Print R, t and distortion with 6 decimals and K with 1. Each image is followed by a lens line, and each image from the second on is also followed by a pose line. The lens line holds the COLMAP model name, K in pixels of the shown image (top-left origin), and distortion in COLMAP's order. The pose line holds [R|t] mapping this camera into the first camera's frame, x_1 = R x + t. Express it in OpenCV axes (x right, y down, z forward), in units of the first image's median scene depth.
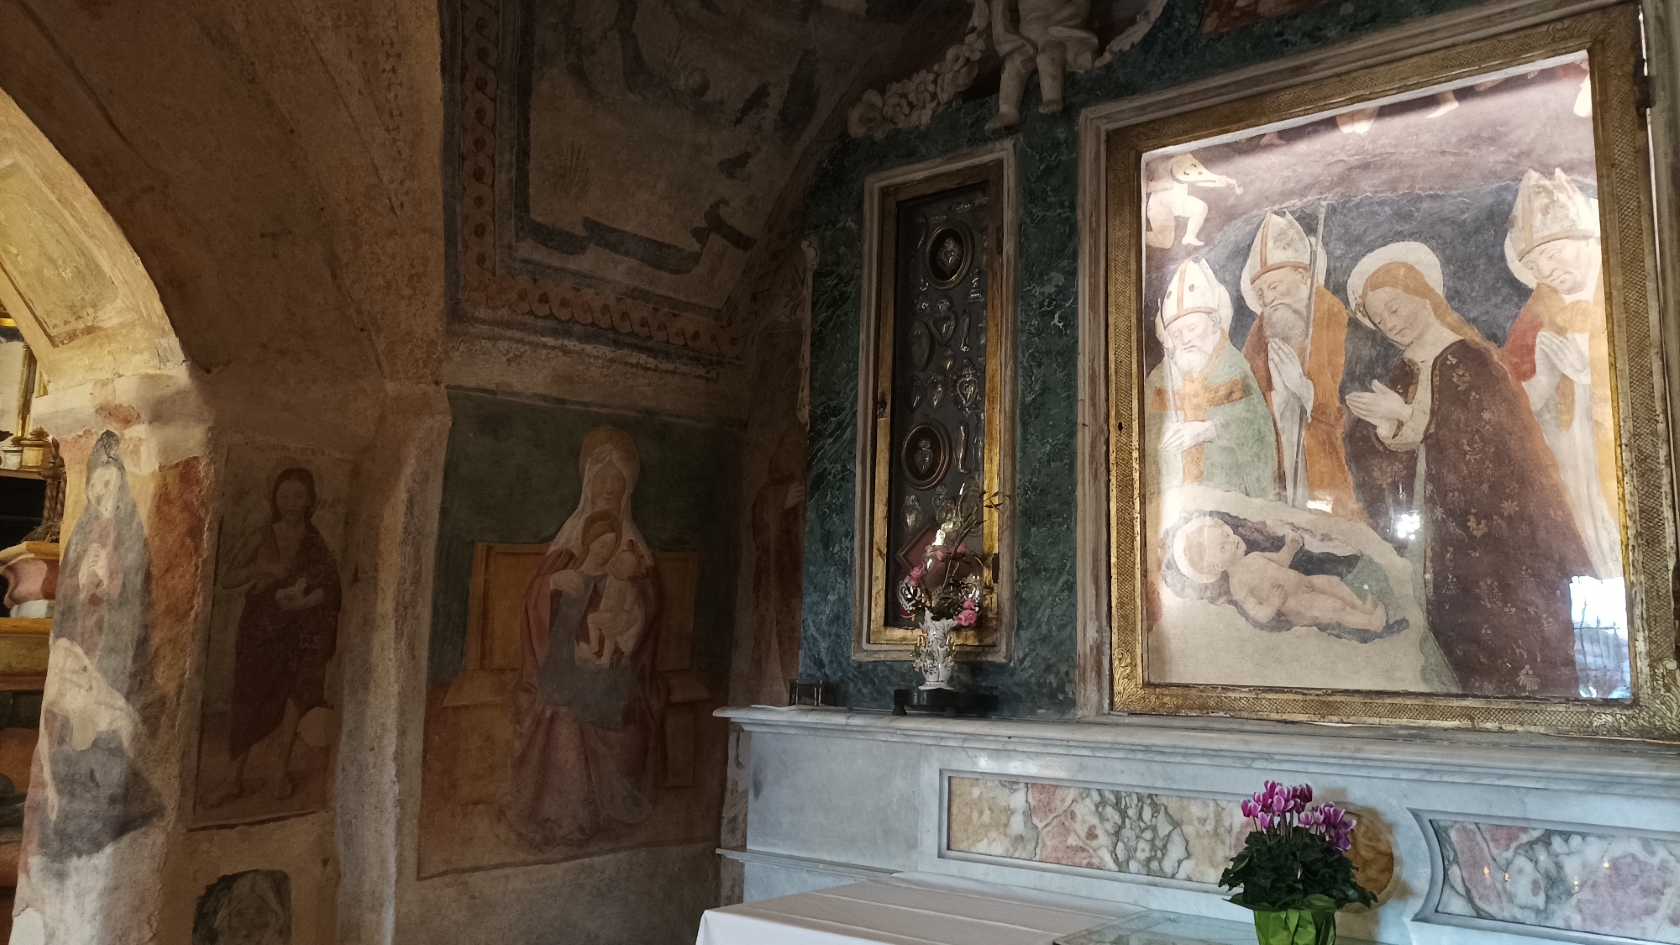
lens RADIAL K [[1254.5, 0, 835.6], [0, 1254.5, 474.7], [0, 0, 1]] dist [0.026669, -0.022648]
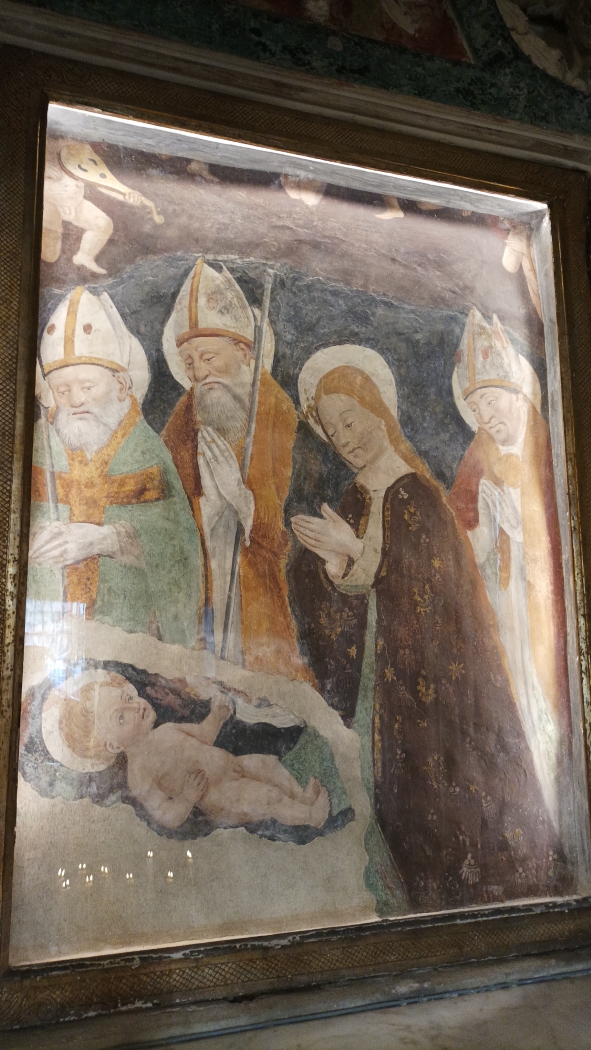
lens RADIAL K [[784.1, 0, 300.7], [0, 784.1, 523.5], [0, 0, 1]] dist [0.026669, -0.022648]
pose [[0.571580, 0.099810, 0.814454, 0.009171], [-0.099313, 0.993692, -0.052079, -0.032646], [-0.814514, -0.051119, 0.577887, 0.680728]]
